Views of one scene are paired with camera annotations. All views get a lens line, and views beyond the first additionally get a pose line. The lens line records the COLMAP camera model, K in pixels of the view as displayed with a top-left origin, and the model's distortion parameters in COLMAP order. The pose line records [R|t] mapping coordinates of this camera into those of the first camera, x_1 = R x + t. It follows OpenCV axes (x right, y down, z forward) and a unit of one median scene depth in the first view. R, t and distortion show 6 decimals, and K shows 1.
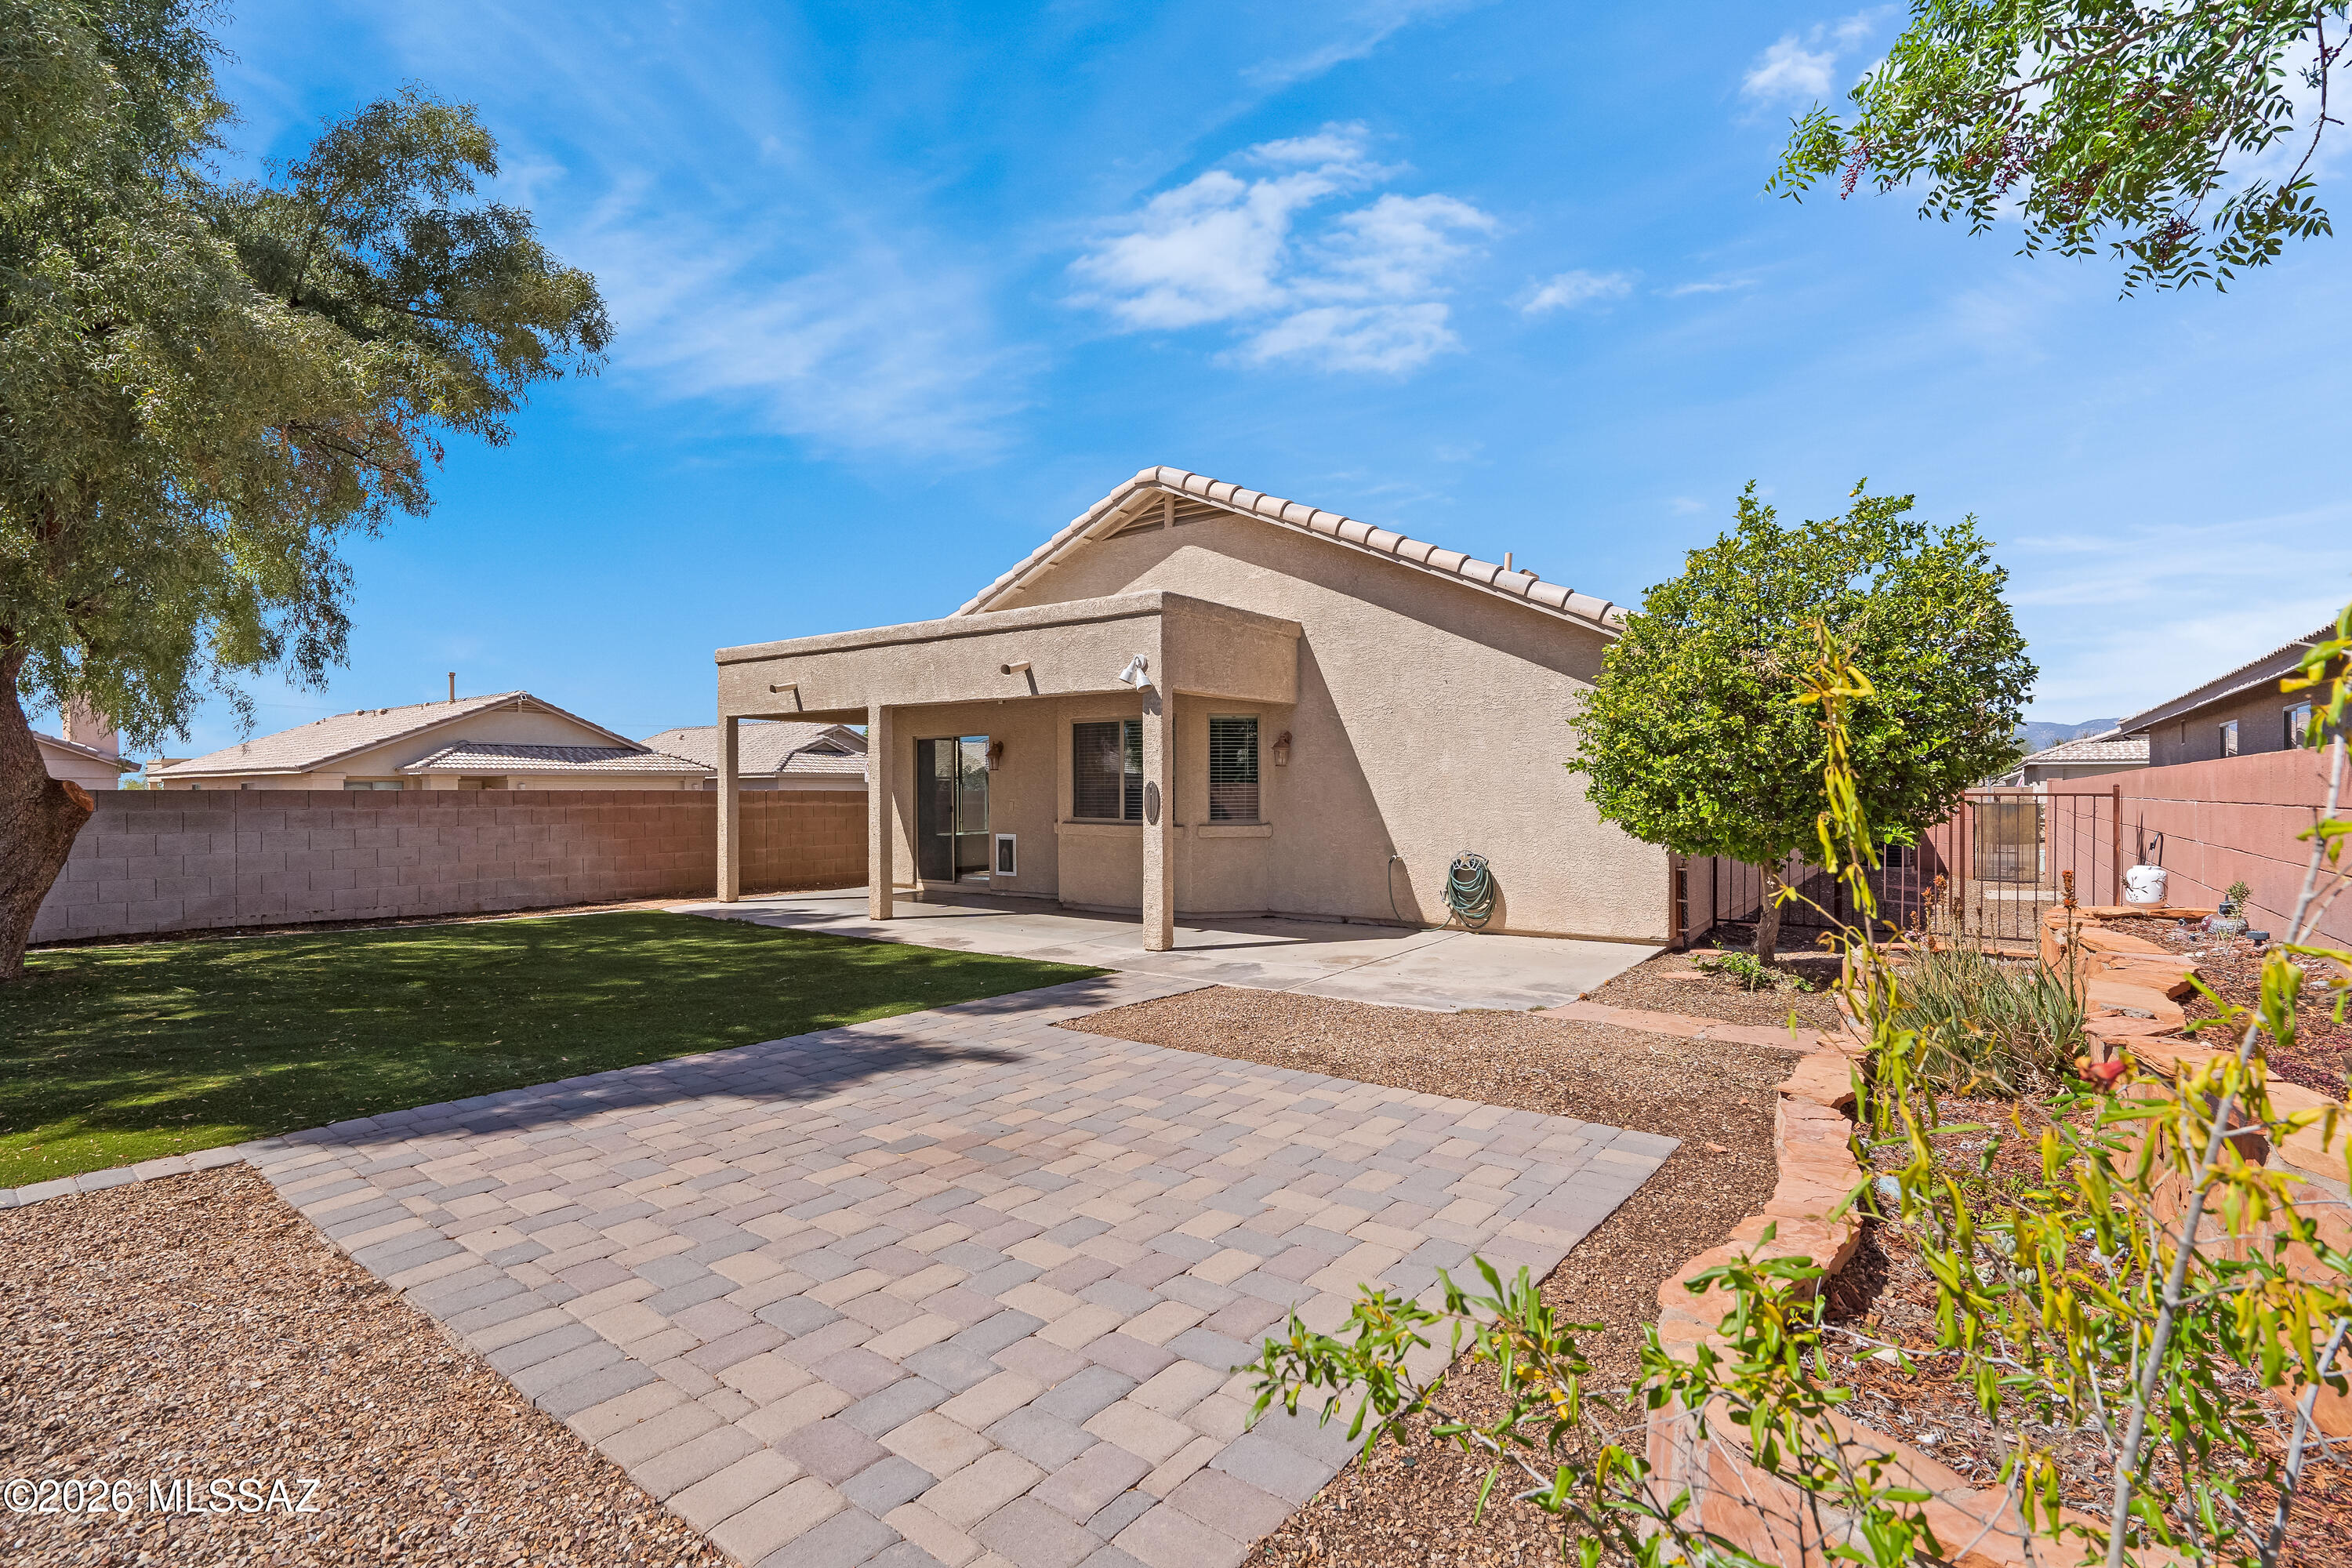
lens RADIAL K [[1072.7, 0, 1174.0], [0, 1072.7, 796.9], [0, 0, 1]] dist [0.000190, 0.000652]
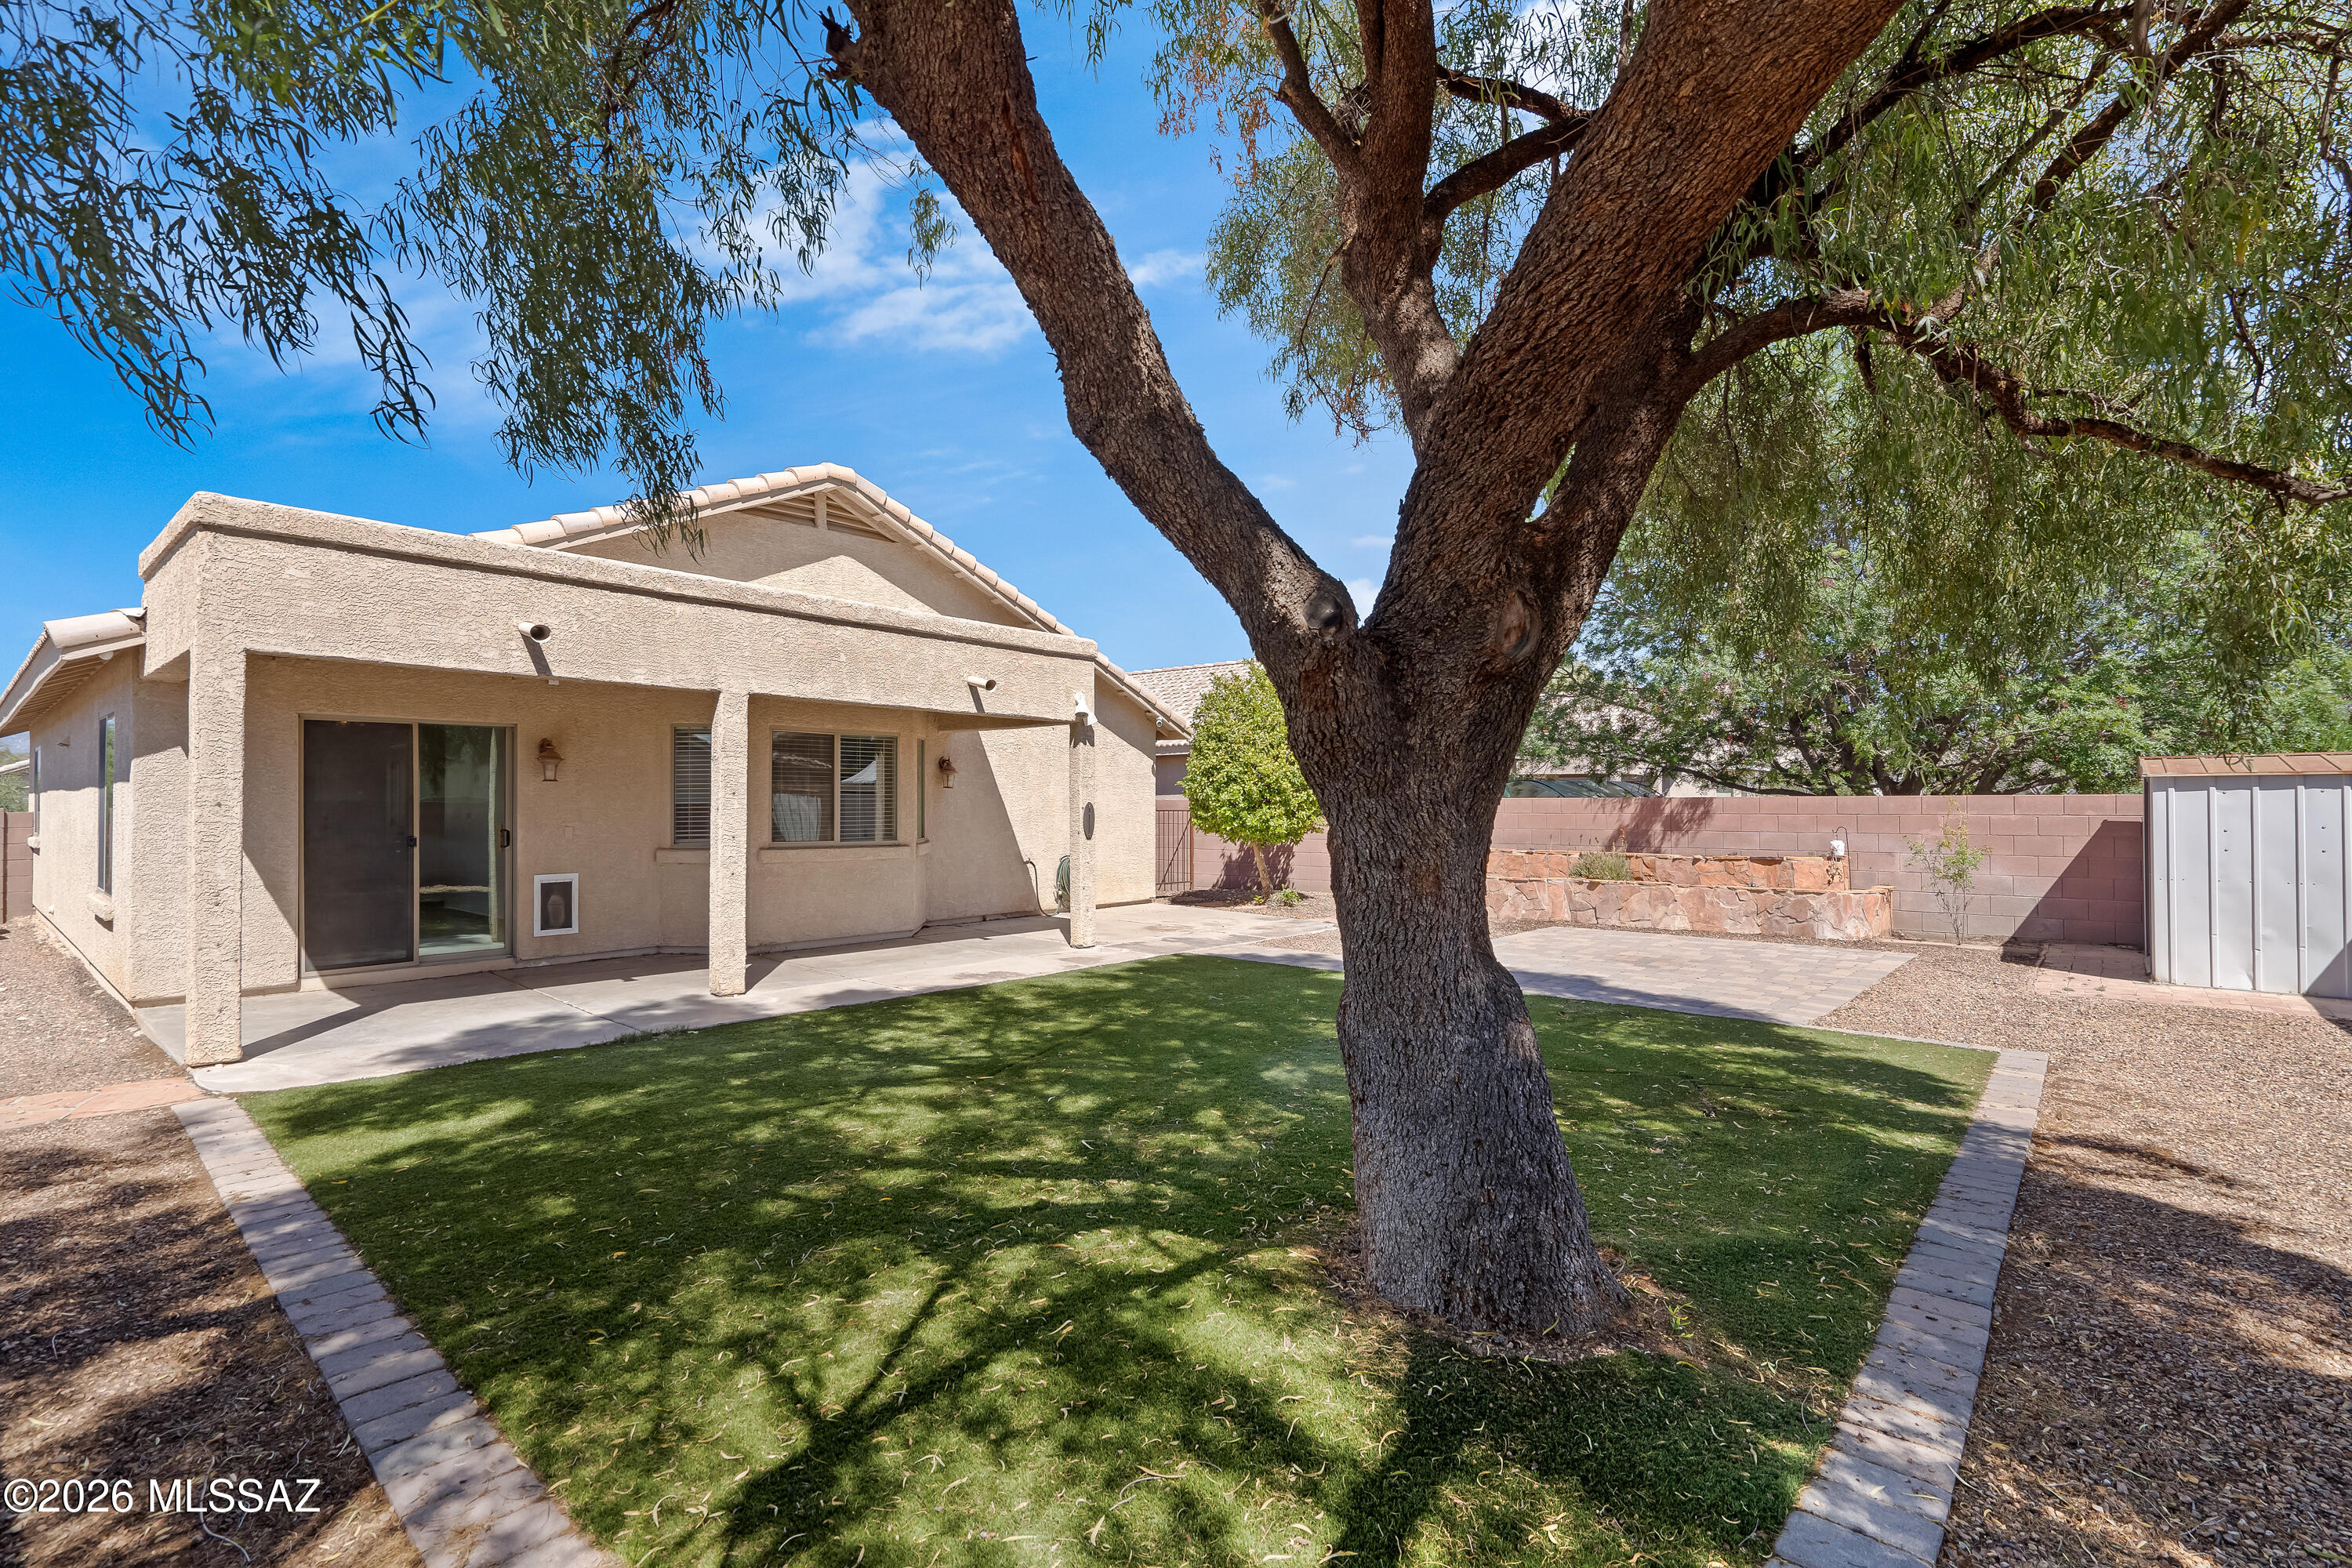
lens RADIAL K [[1072.7, 0, 1174.0], [0, 1072.7, 796.9], [0, 0, 1]] dist [0.000190, 0.000652]
pose [[0.089381, 0.009035, 0.995957, -0.898226], [0.009117, 0.999910, -0.009889, -0.005161], [-0.995956, 0.009964, 0.089290, 0.608780]]
